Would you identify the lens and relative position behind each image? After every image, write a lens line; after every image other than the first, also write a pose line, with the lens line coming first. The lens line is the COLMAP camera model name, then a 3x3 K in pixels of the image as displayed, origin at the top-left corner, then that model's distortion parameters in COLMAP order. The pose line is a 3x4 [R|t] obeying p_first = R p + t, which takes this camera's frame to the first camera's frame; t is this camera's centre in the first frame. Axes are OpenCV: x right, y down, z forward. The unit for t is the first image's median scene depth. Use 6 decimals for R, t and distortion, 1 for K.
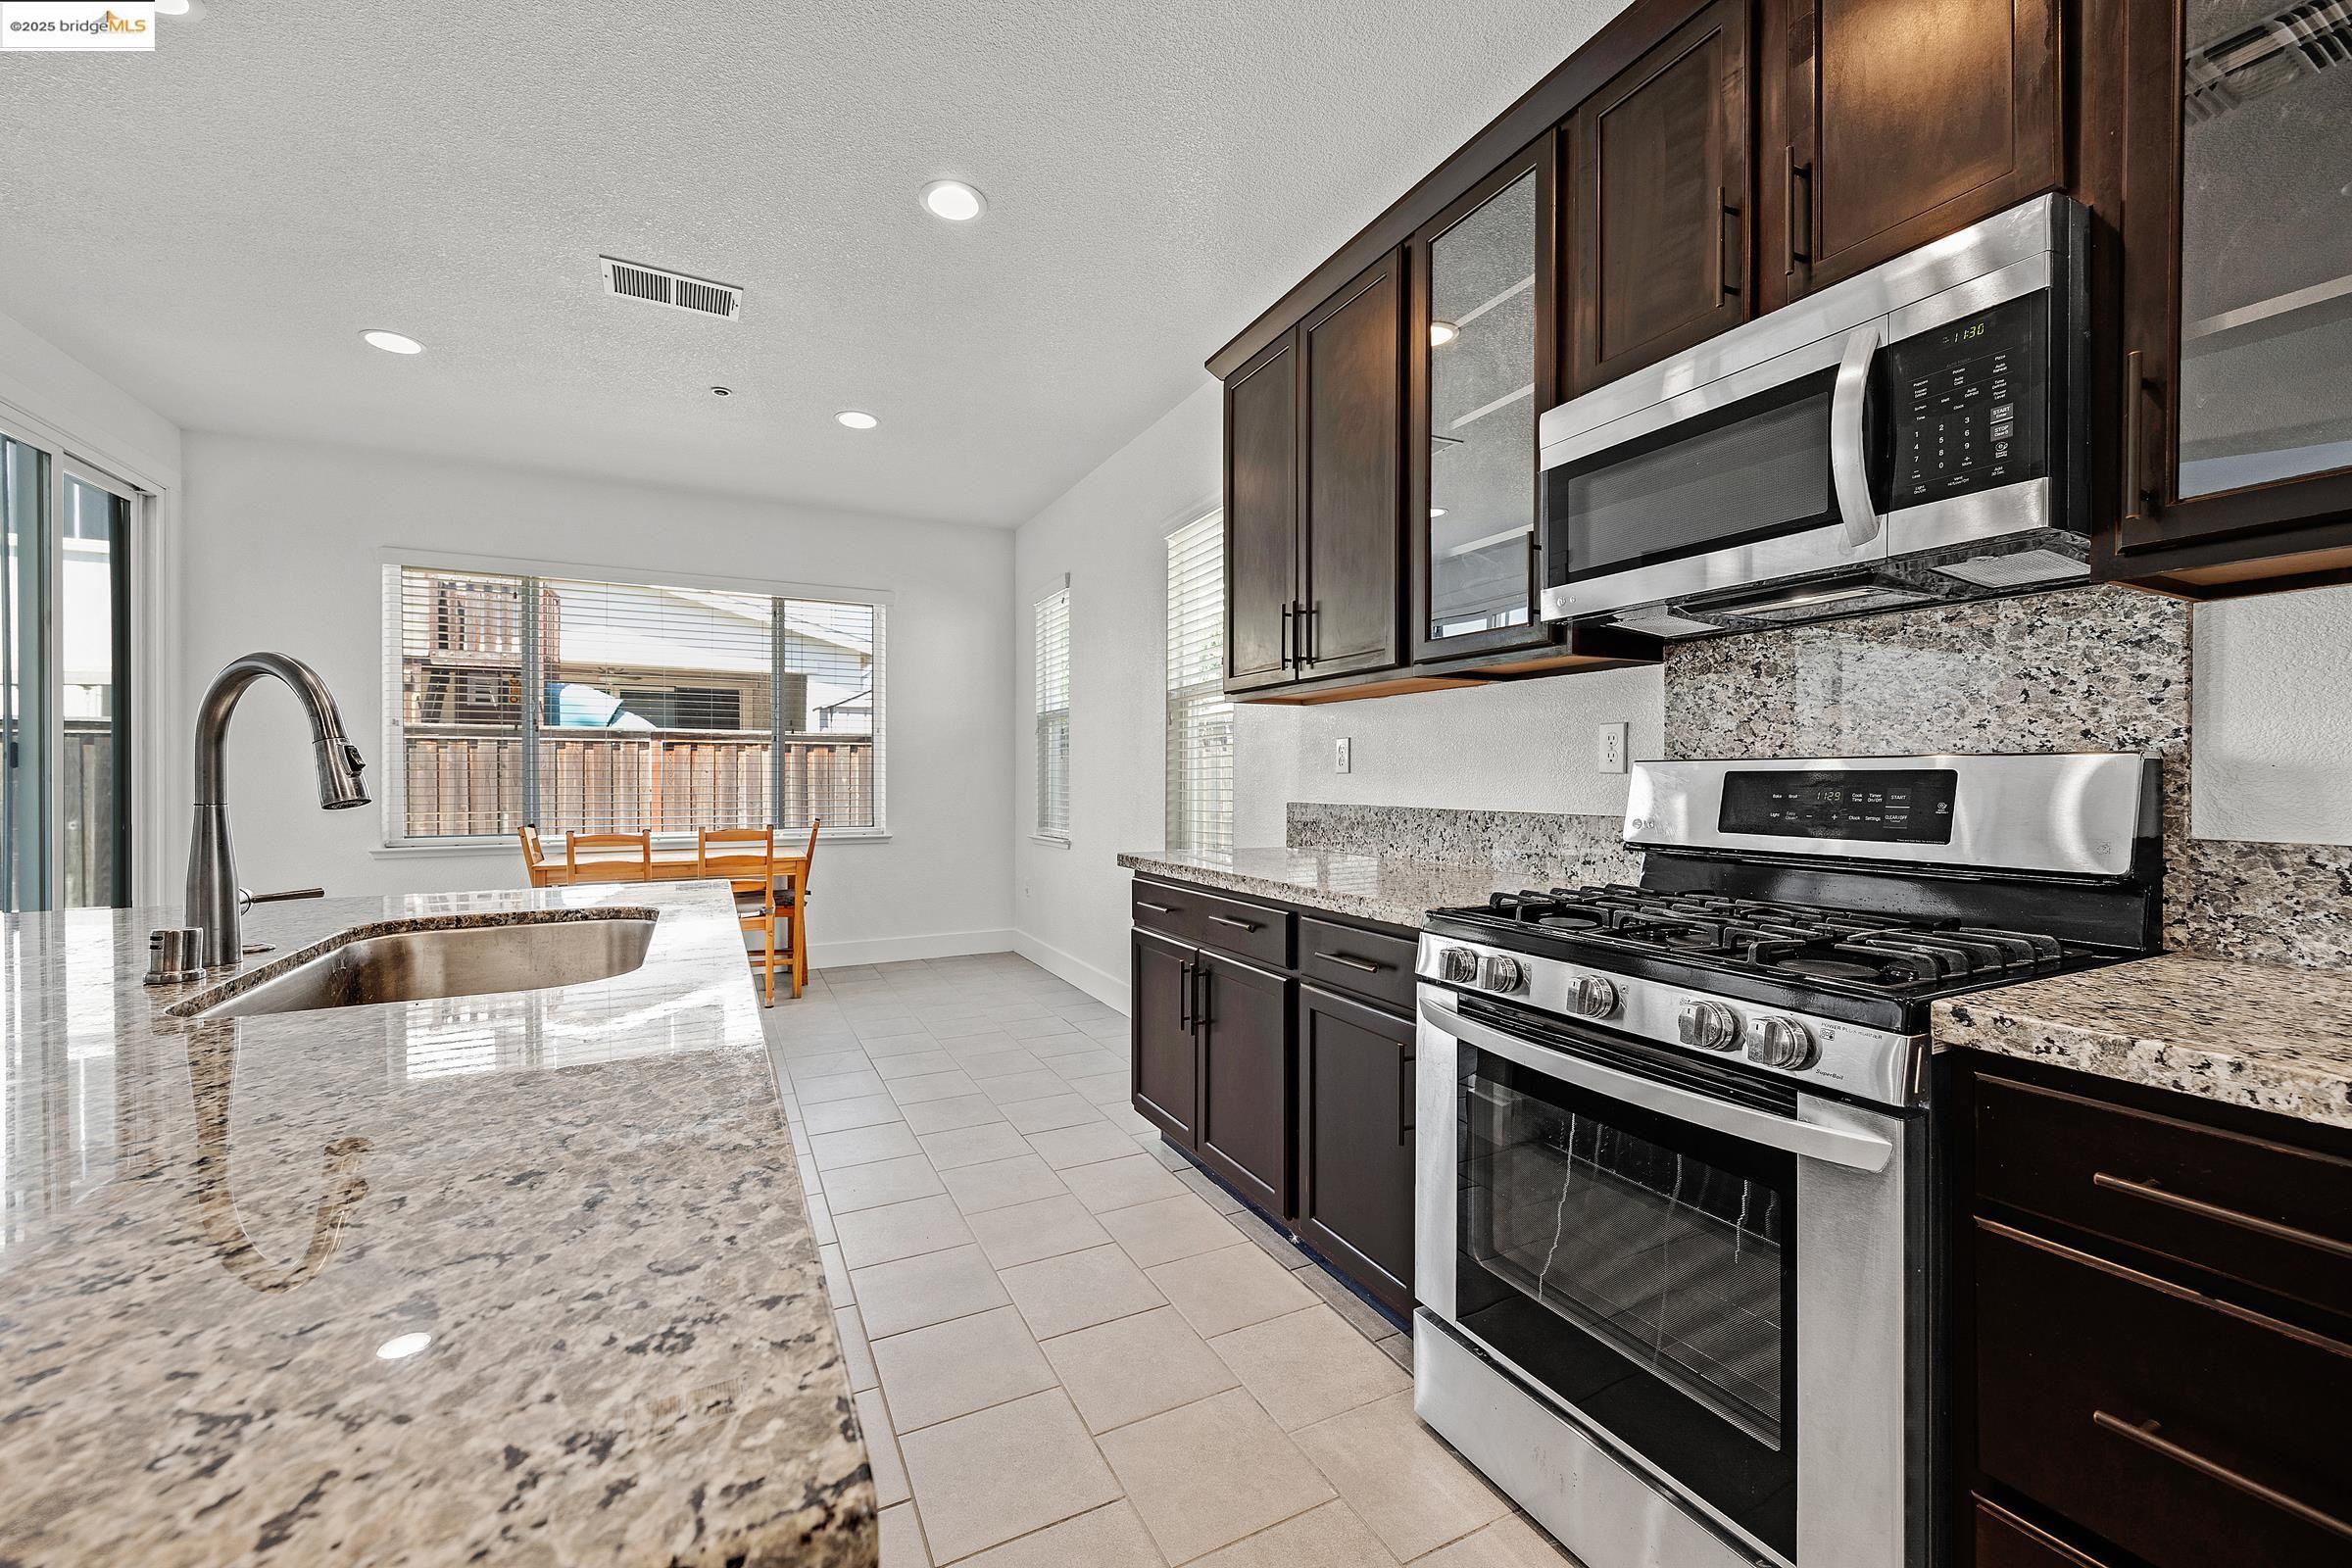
lens RADIAL K [[936.1, 0, 1176.0], [0, 936.1, 784.0], [0, 0, 1]] dist [0.000124, -0.000005]
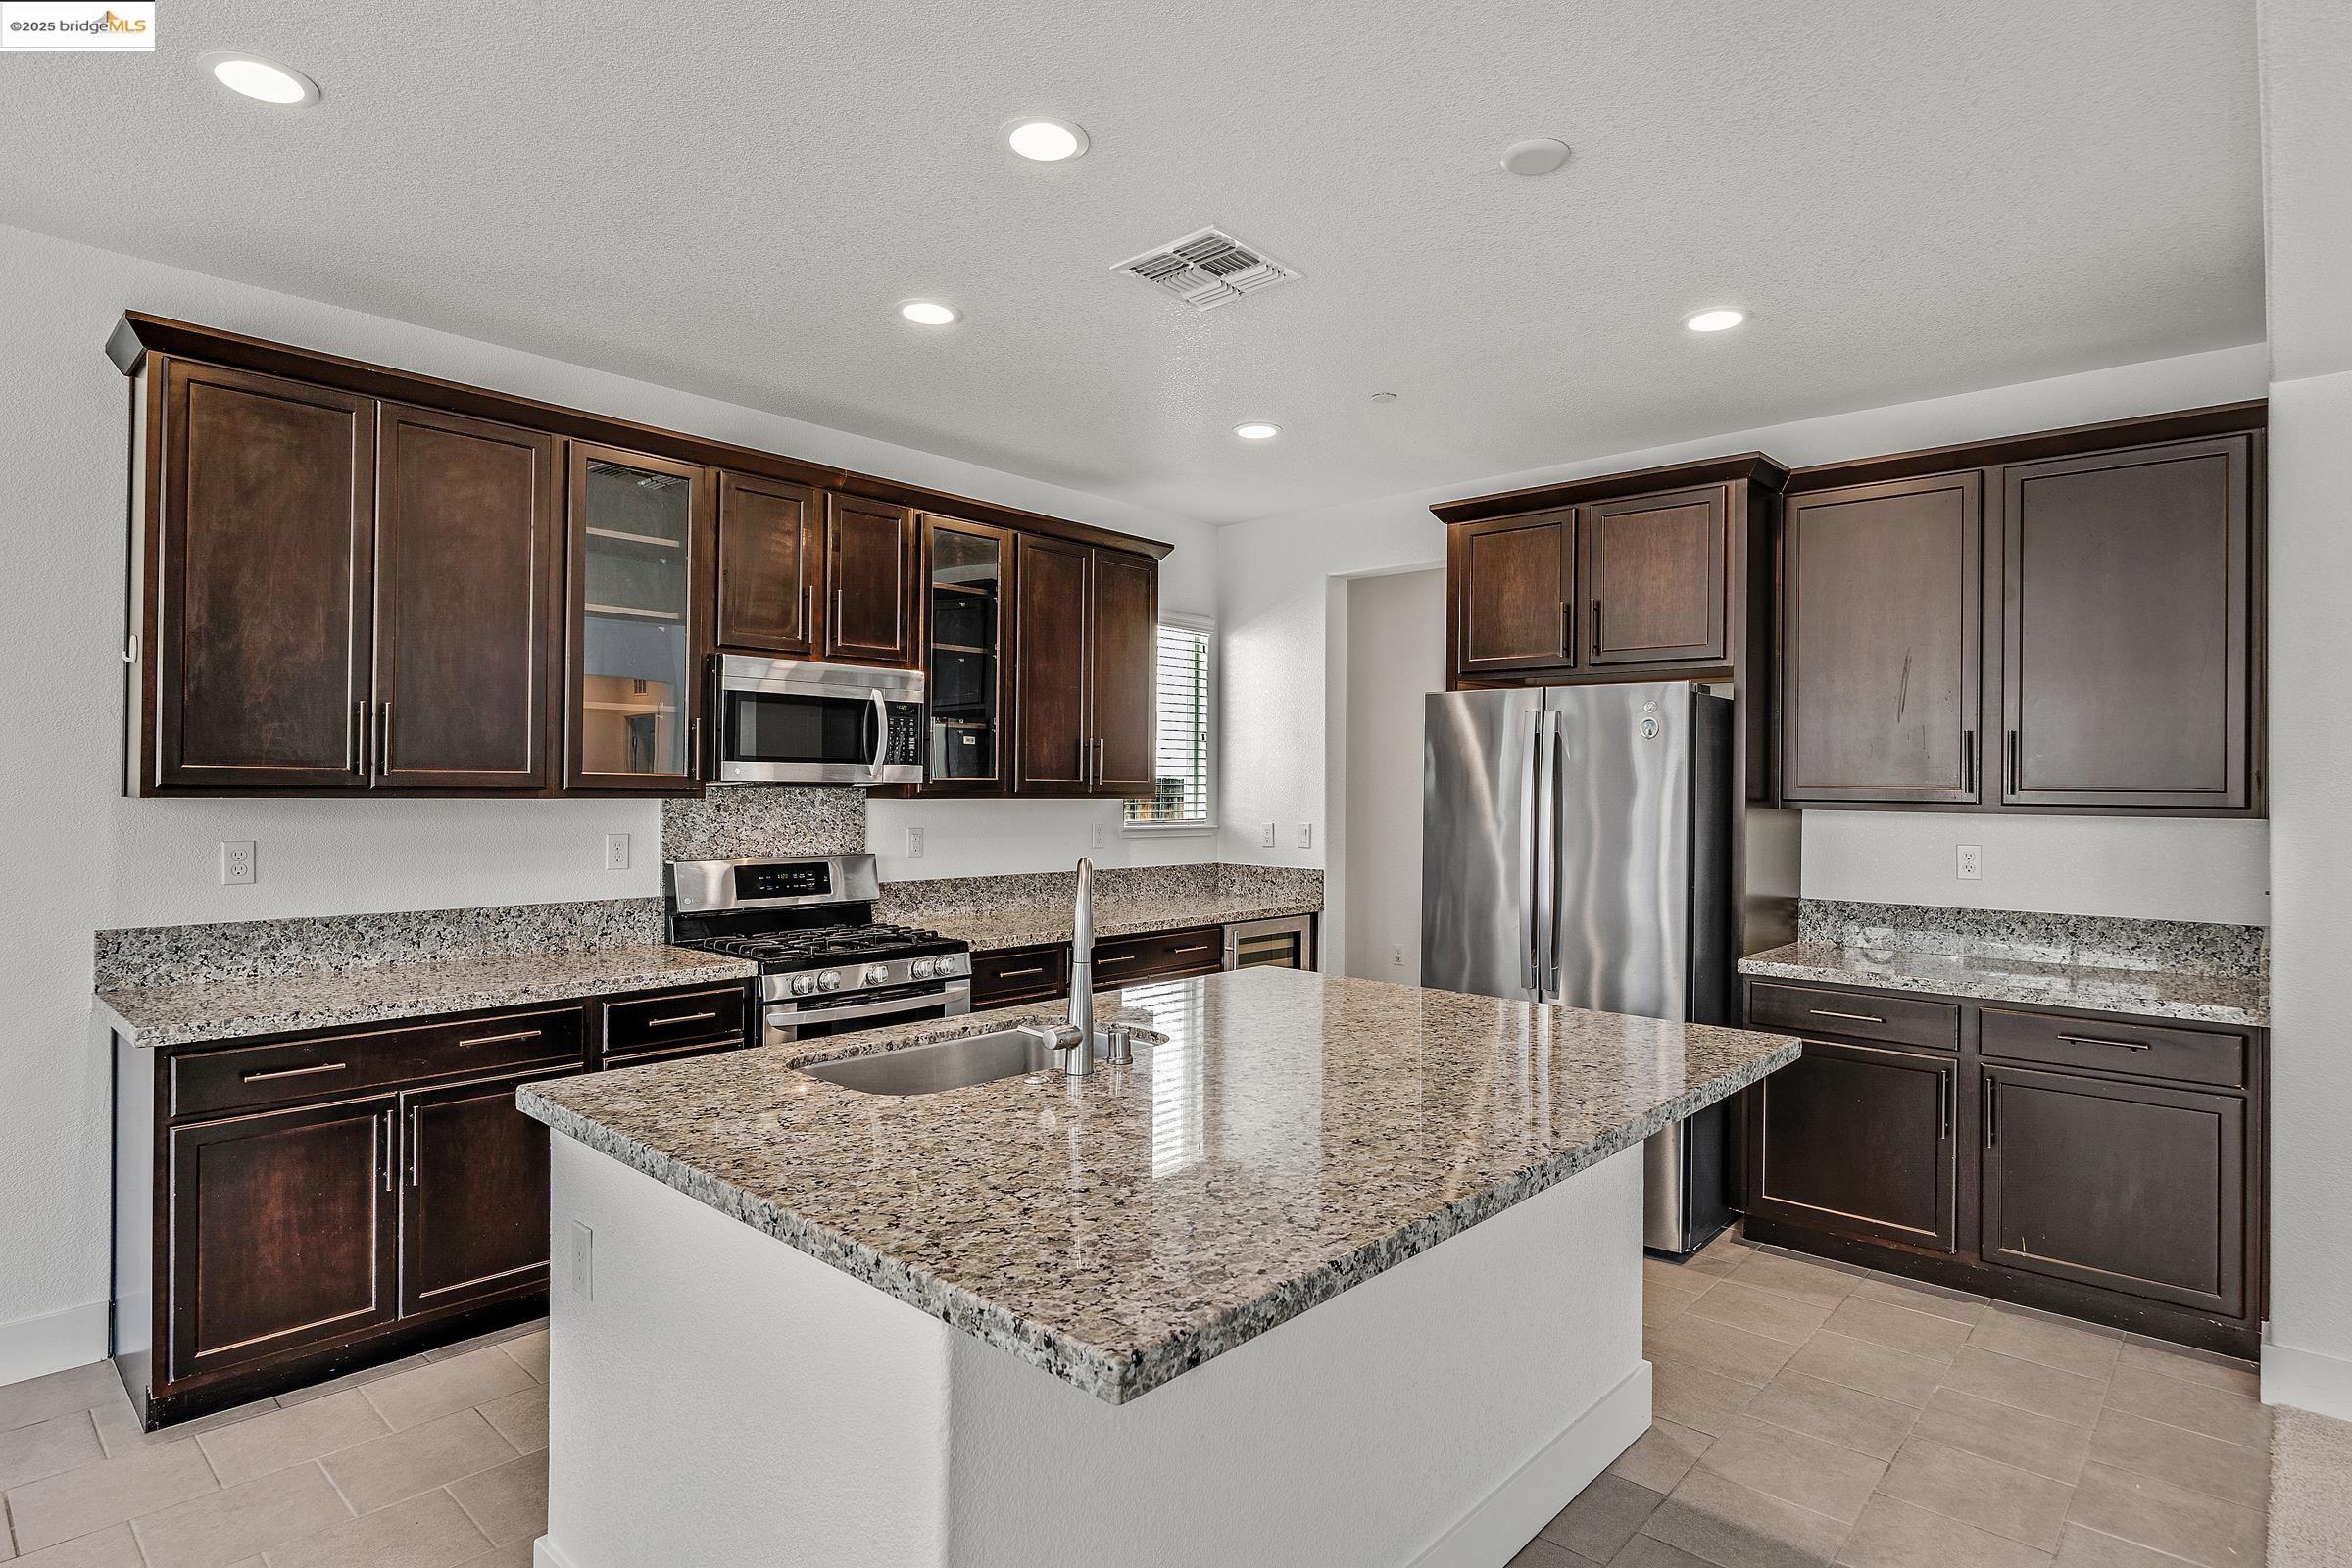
lens RADIAL K [[1229.5, 0, 1176.0], [0, 1229.5, 784.0], [0, 0, 1]] dist [0.000089, 0.000458]
pose [[-0.360037, -0.002216, 0.932935, -1.745831], [-0.003599, 0.999993, 0.000986, -0.160137], [-0.932931, -0.003003, -0.360043, 0.956364]]
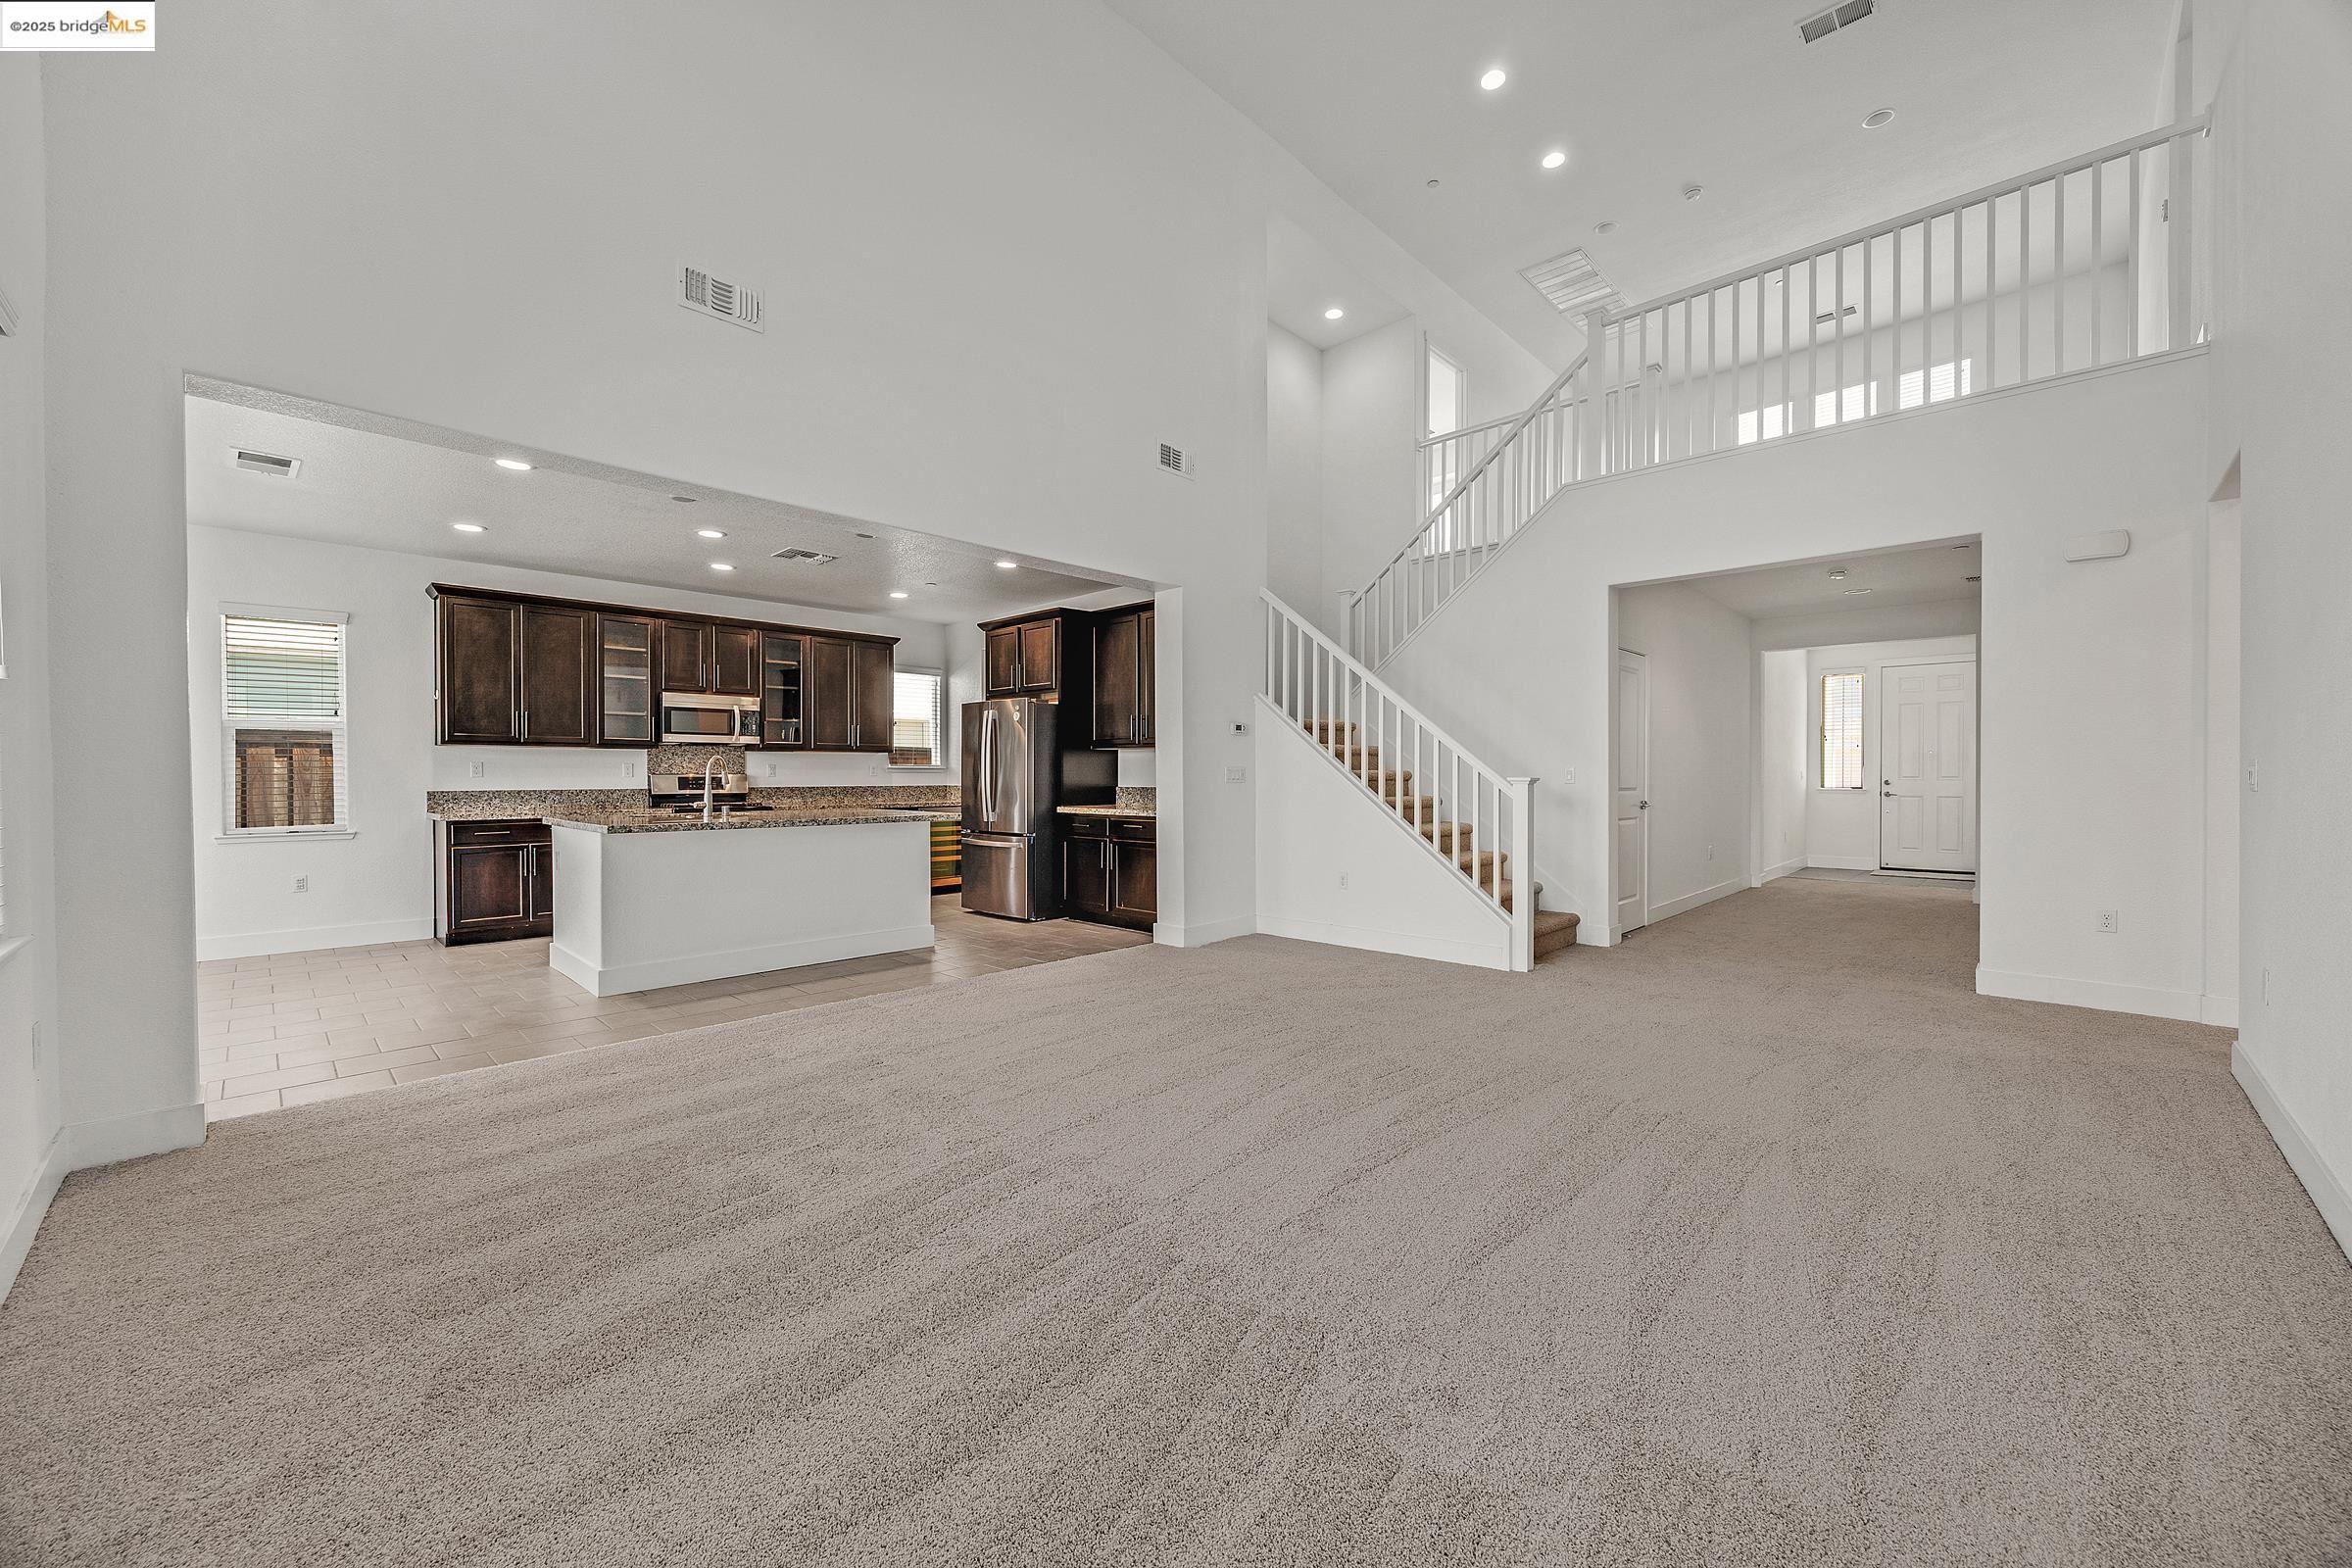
lens RADIAL K [[896.3, 0, 1176.0], [0, 896.3, 784.0], [0, 0, 1]] dist [0.001904, 0.000092]
pose [[-0.338916, -0.011574, 0.940746, -3.862576], [0.005729, 0.999880, 0.014365, -0.025483], [-0.940799, 0.010259, -0.338809, 0.189033]]
